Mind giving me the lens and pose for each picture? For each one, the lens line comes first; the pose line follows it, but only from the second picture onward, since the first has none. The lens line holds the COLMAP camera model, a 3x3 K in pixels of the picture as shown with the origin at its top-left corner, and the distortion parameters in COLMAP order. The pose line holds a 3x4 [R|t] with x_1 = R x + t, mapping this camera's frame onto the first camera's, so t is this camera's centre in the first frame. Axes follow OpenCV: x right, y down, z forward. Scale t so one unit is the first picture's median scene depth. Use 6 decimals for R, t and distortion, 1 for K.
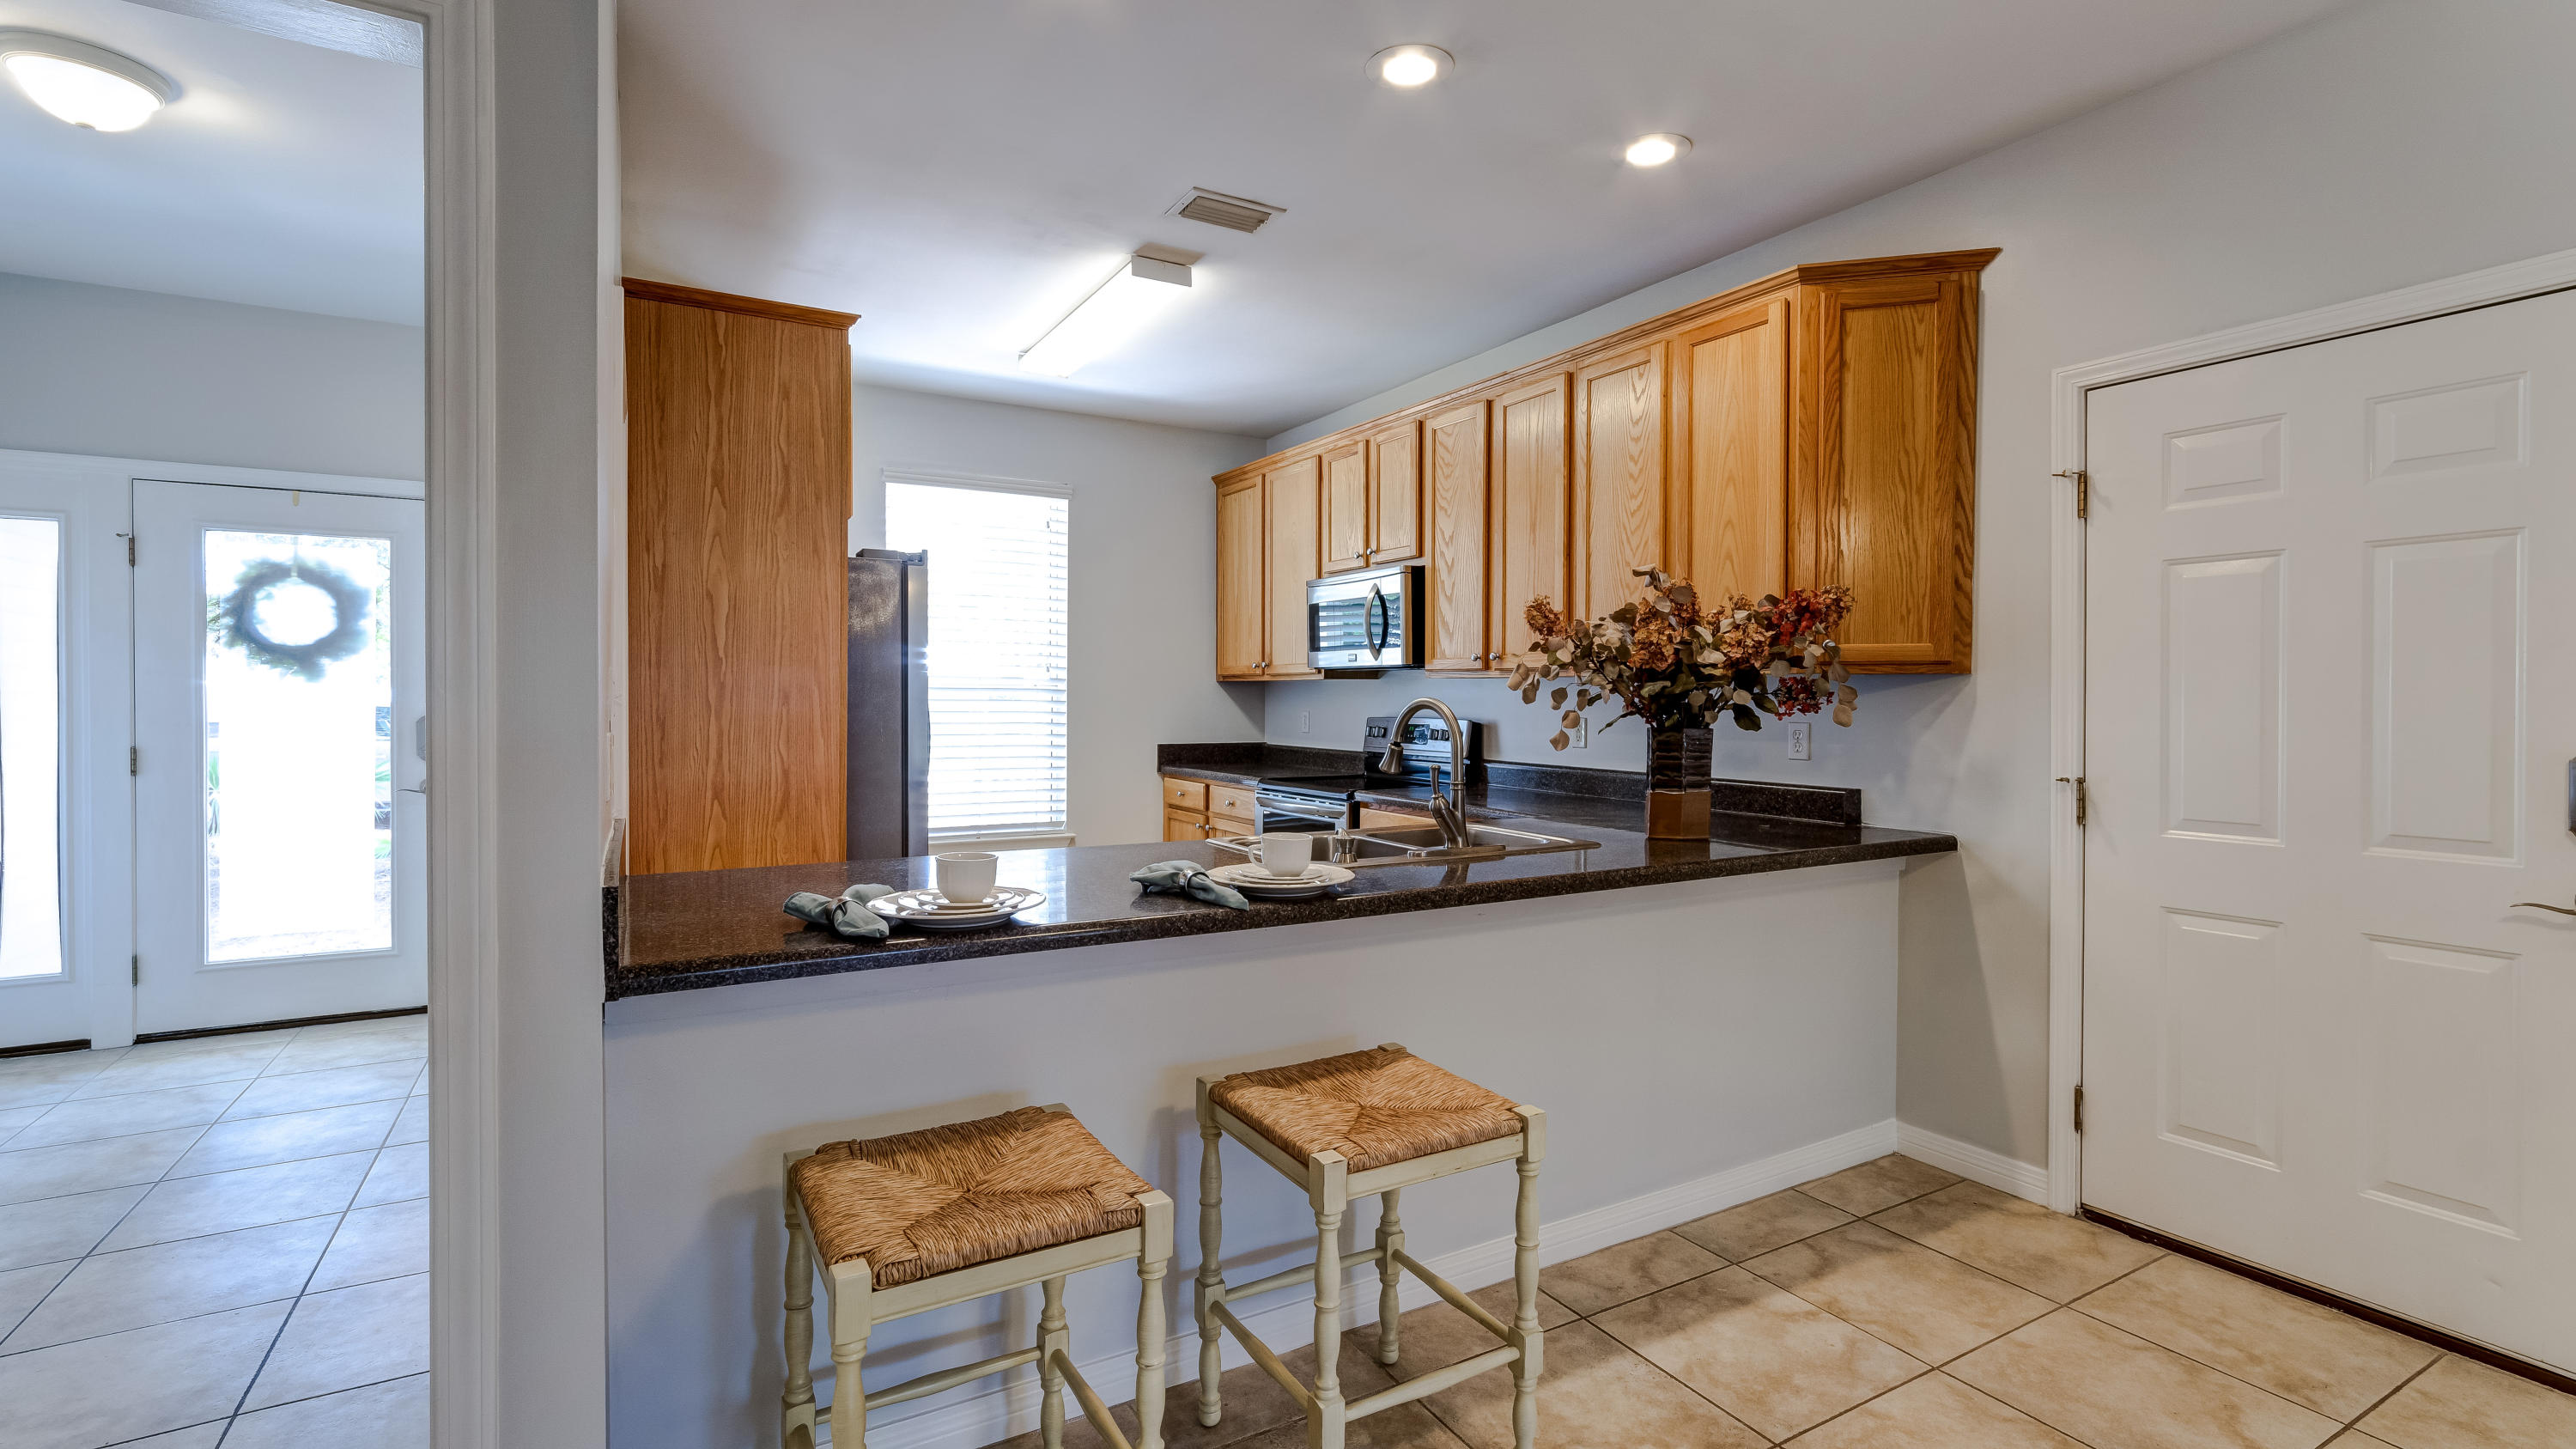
lens RADIAL K [[1121.4, 0, 1286.4], [0, 1121.4, 716.7], [0, 0, 1]] dist [-0.013848, 0.001504]
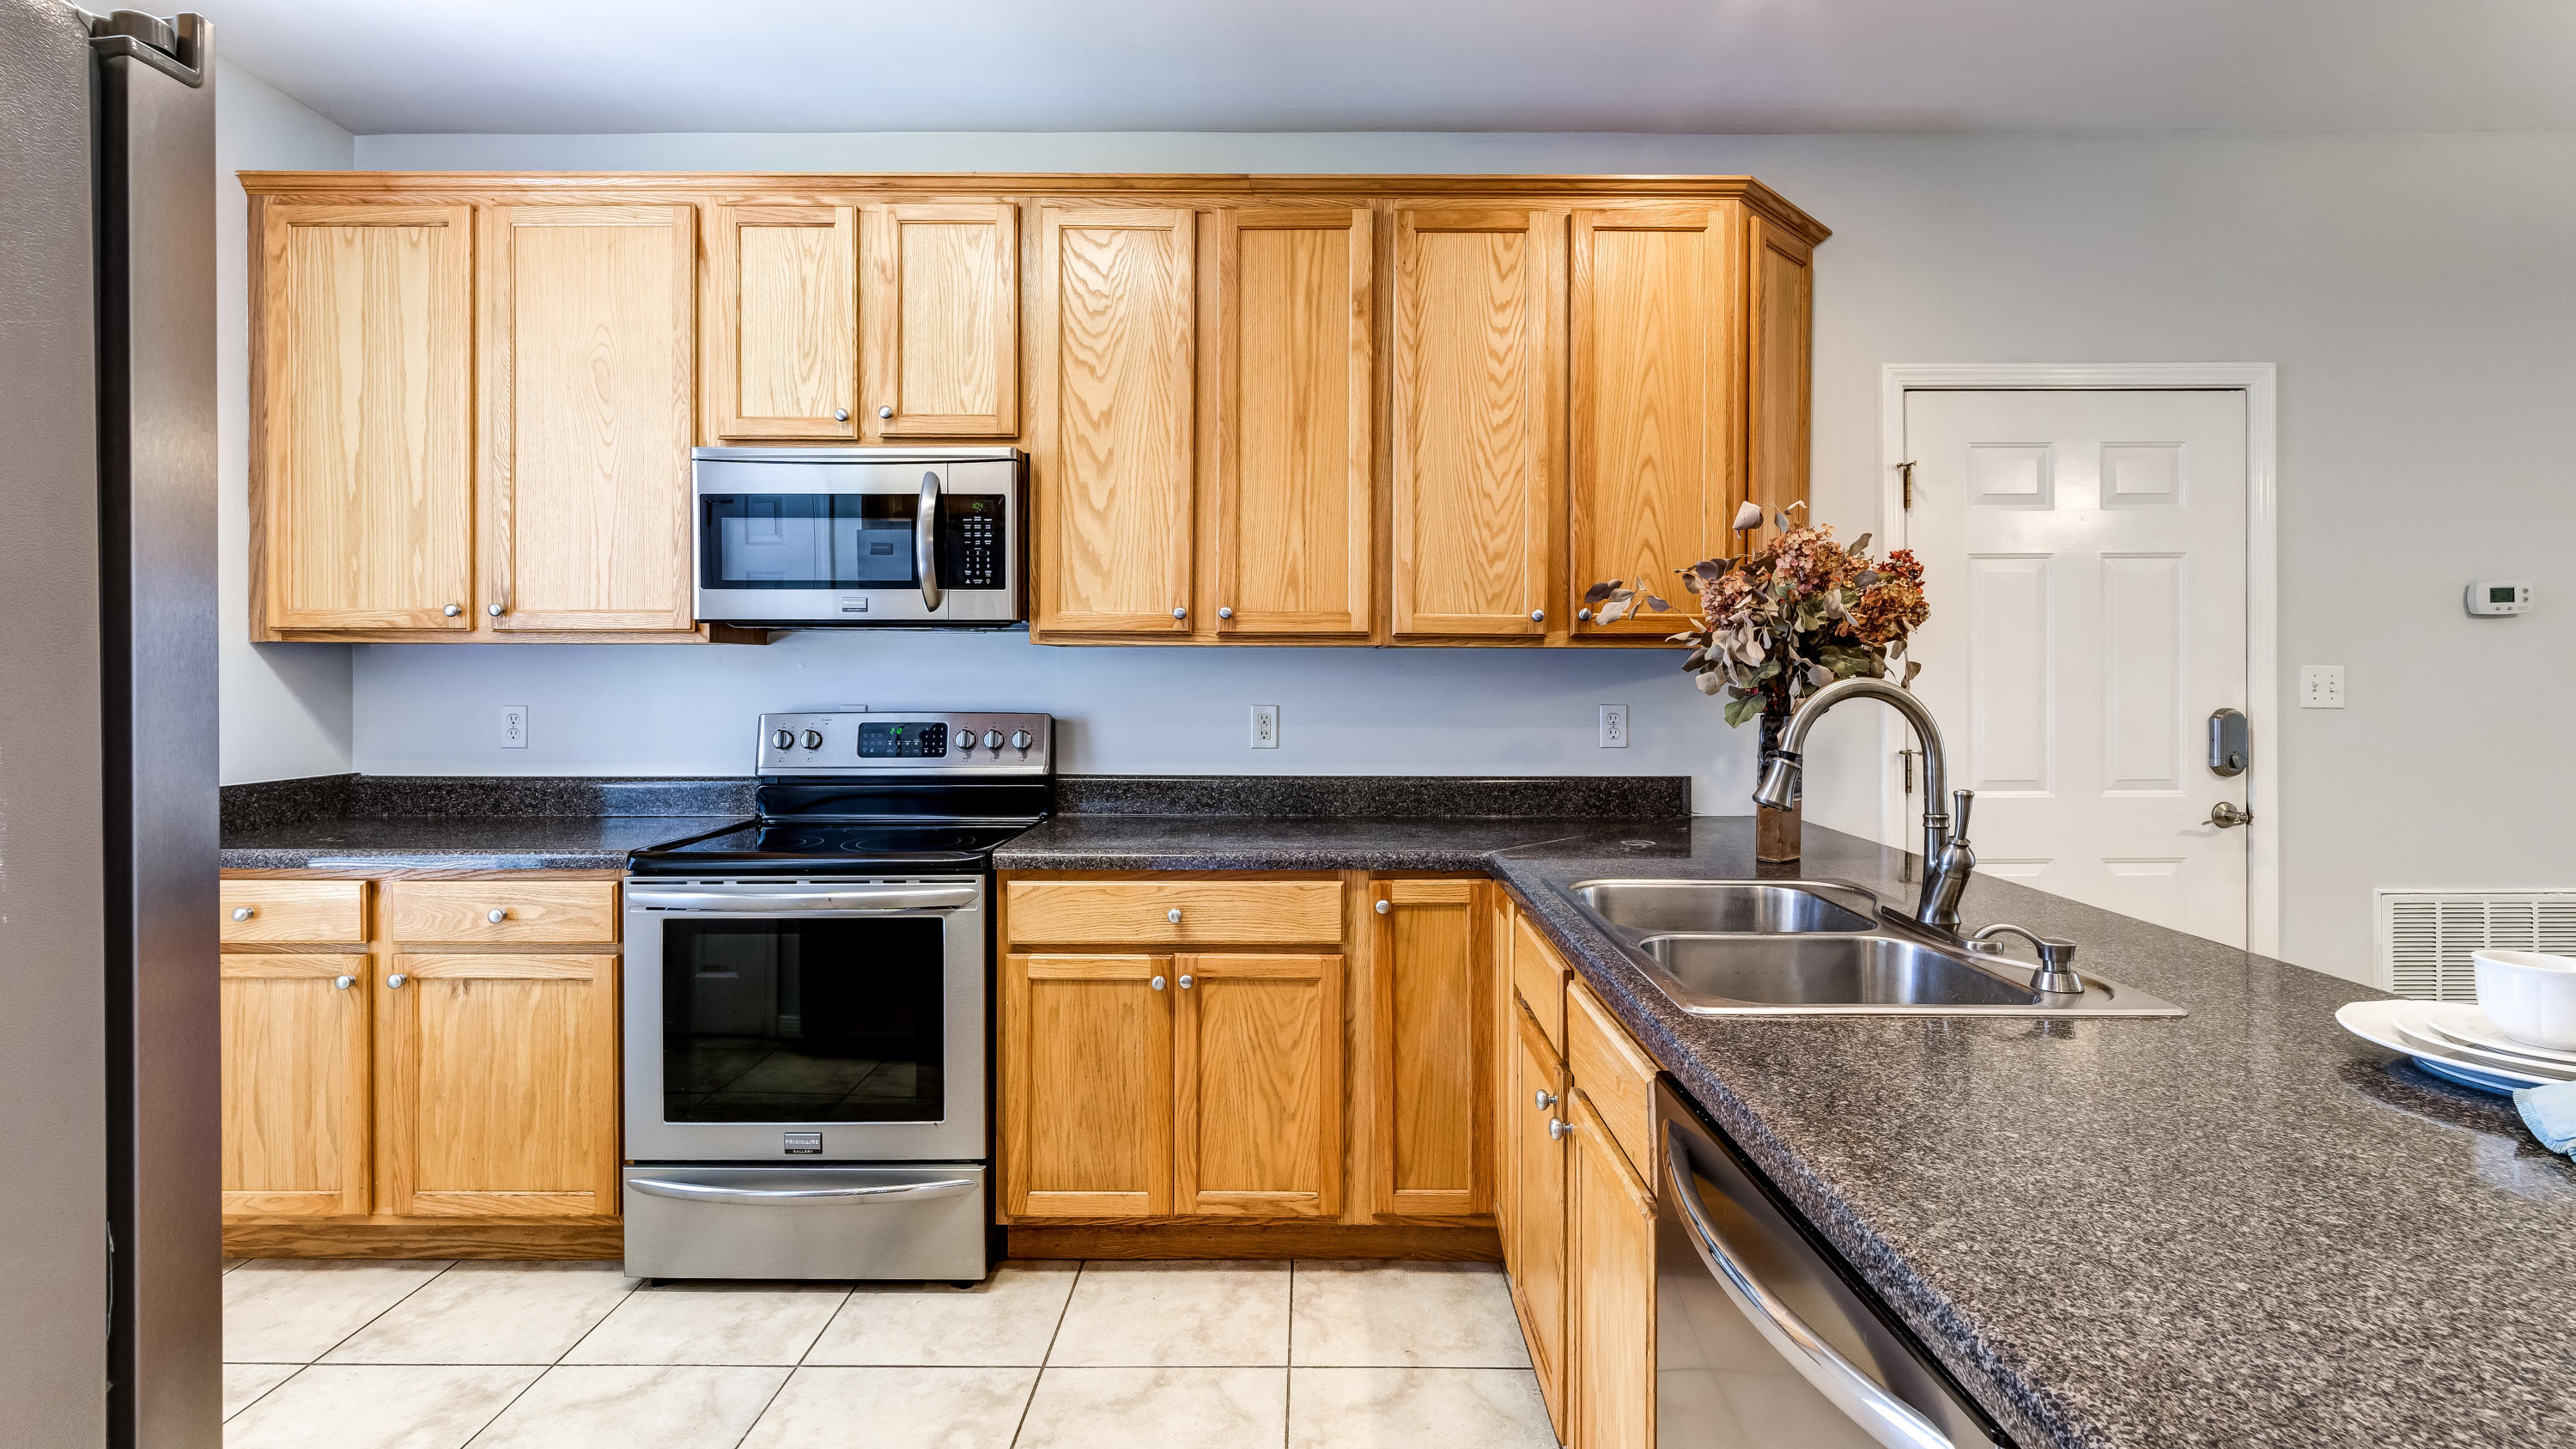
lens RADIAL K [[1201.3, 0, 1337.7], [0, 1201.3, 692.1], [0, 0, 1]] dist [-0.001490, 0.000694]
pose [[0.505486, -0.023338, 0.862519, -0.434092], [0.016030, 0.999716, 0.017656, -0.023140], [-0.862686, 0.004901, 0.505716, 0.689832]]
